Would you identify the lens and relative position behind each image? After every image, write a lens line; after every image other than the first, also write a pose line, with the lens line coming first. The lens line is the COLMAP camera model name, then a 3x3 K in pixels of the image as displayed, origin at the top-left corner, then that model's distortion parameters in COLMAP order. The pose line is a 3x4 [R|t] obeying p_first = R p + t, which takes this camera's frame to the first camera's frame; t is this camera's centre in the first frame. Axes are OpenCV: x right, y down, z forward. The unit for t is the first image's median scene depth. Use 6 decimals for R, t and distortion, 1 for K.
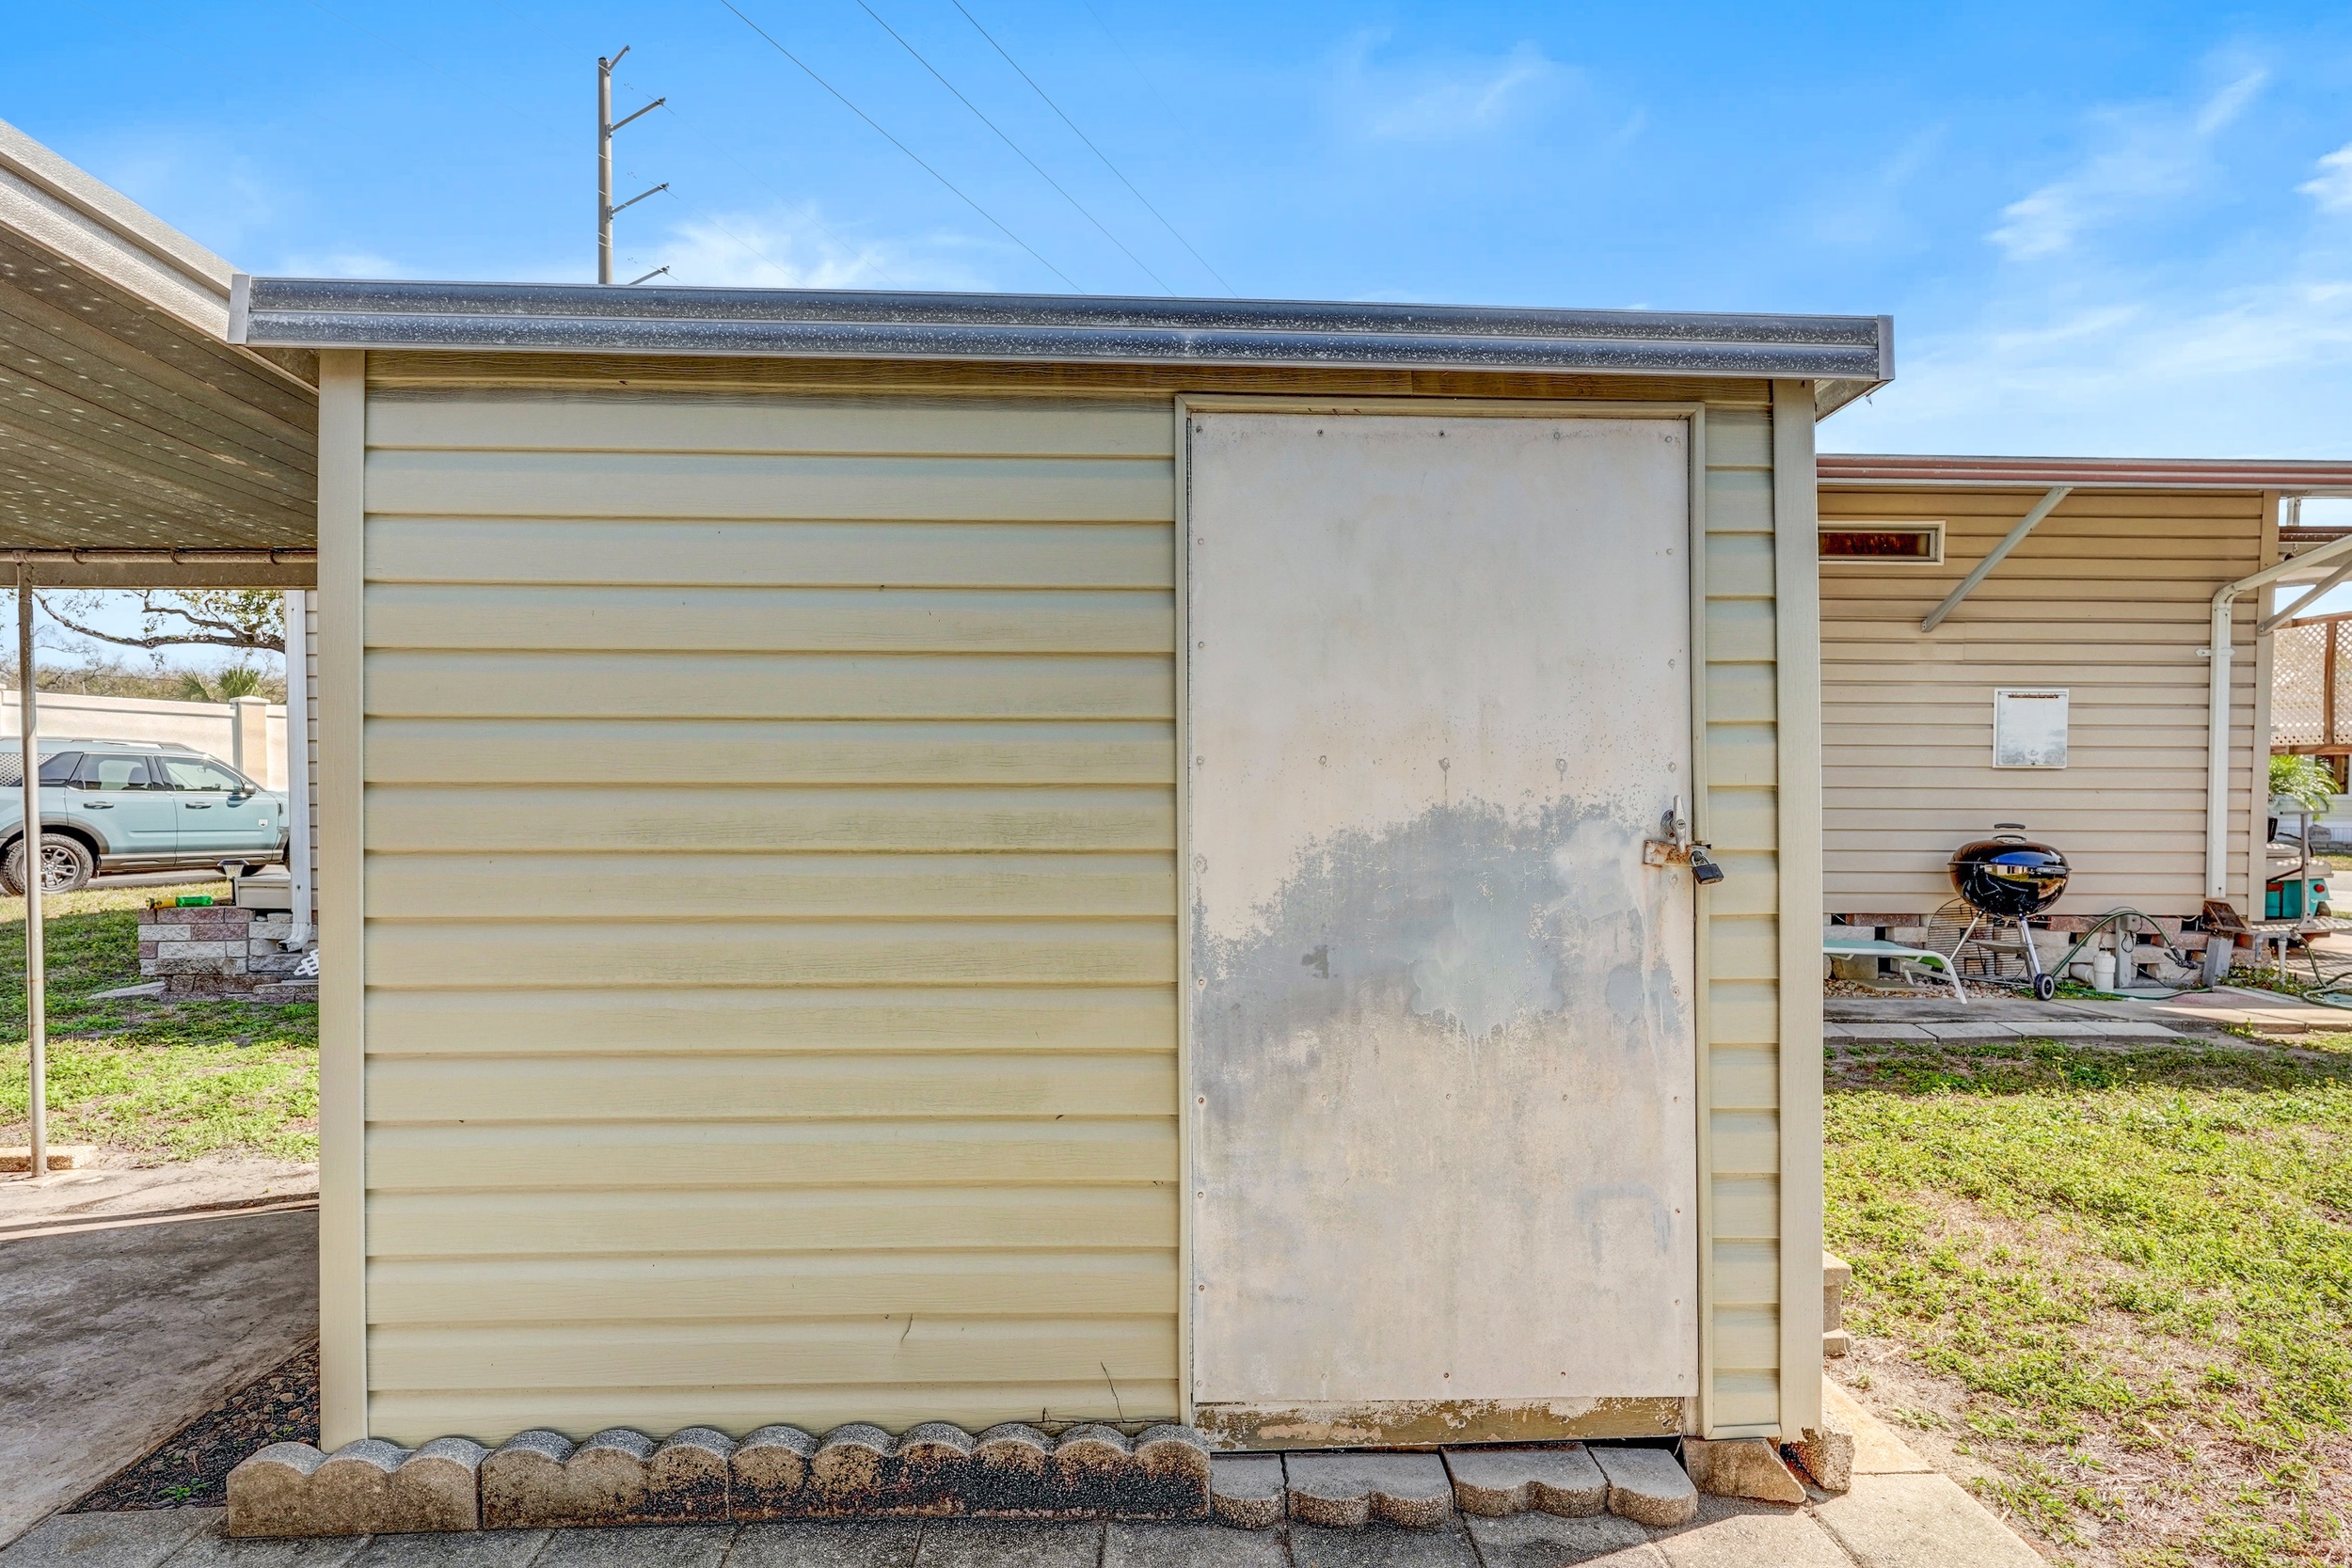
lens RADIAL K [[1129.8, 0, 1176.0], [0, 1129.8, 784.0], [0, 0, 1]] dist [-0.001640, -0.000335]
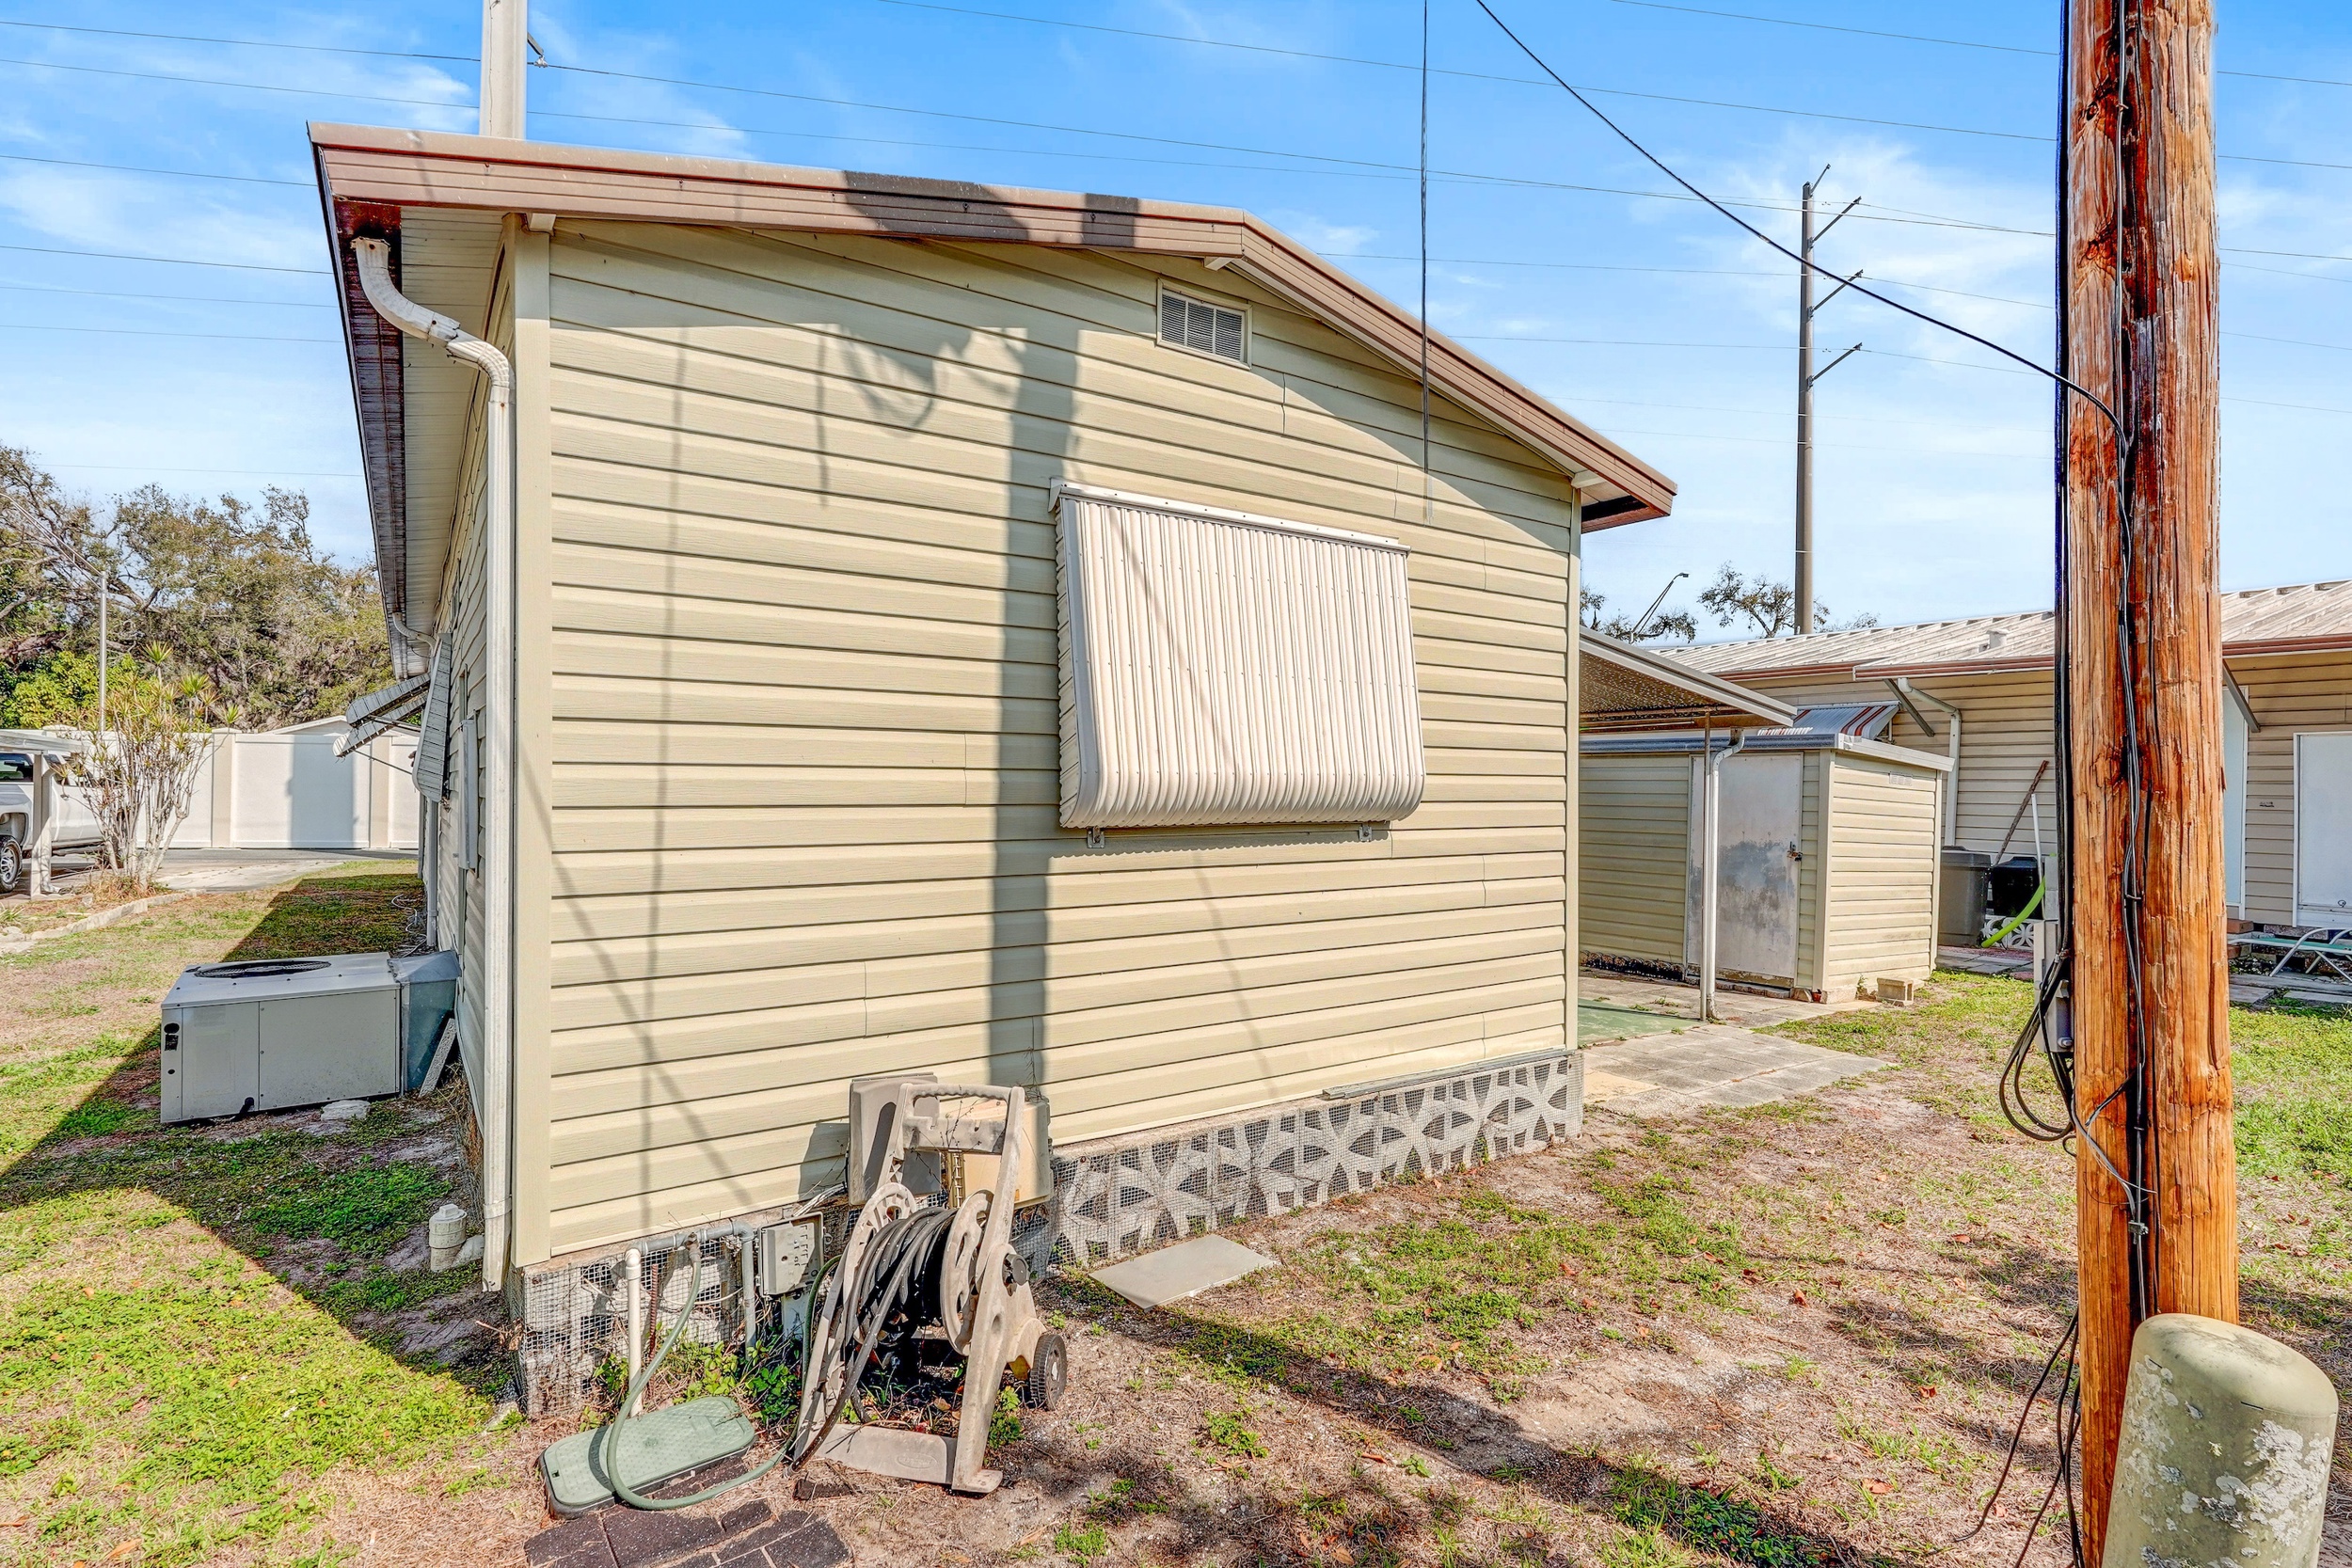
lens RADIAL K [[1129.8, 0, 1176.0], [0, 1129.8, 784.0], [0, 0, 1]] dist [-0.001640, -0.000335]
pose [[0.522688, 0.000781, -0.852523, 2.928900], [-0.005254, 0.999984, -0.002305, -0.189536], [0.852508, 0.005684, 0.522684, -3.337455]]
